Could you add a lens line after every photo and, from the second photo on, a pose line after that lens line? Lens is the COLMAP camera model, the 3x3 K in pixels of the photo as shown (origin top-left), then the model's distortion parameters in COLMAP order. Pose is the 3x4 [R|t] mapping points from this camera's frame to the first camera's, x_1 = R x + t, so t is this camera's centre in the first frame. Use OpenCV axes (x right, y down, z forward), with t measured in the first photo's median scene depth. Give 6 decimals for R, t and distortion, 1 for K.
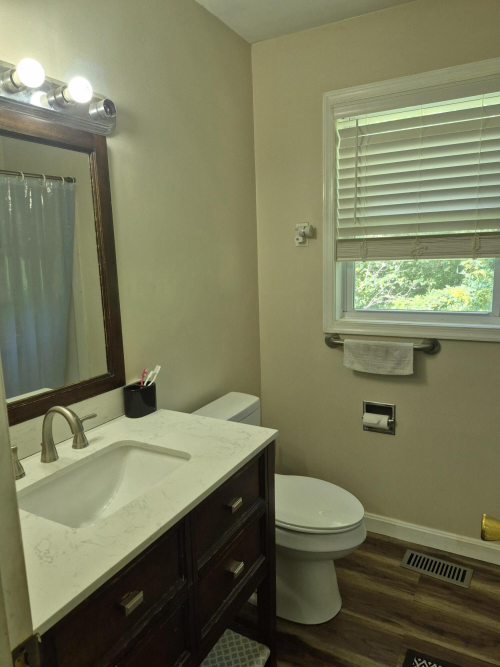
lens RADIAL K [[468.8, 0, 254.3], [0, 468.8, 336.1], [0, 0, 1]] dist [0.044650, -0.027488]
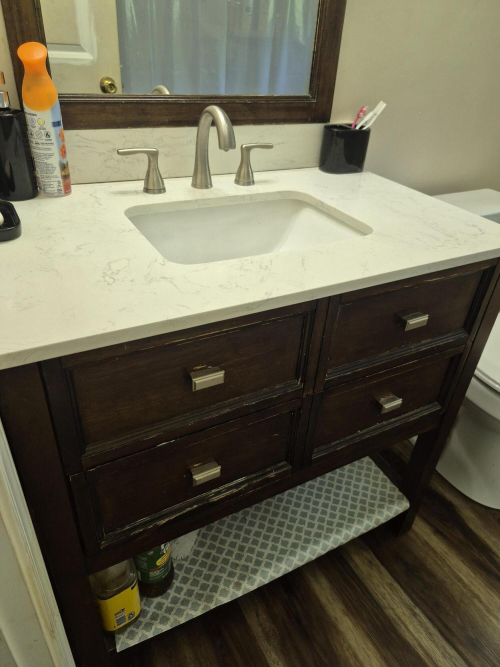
lens RADIAL K [[468.8, 0, 256.1], [0, 468.8, 328.4], [0, 0, 1]] dist [0.044650, -0.027488]
pose [[0.836185, 0.354794, -0.418229, 0.046642], [-0.178516, 0.897113, 0.404129, 0.128473], [0.518581, -0.263266, 0.813489, 0.319005]]
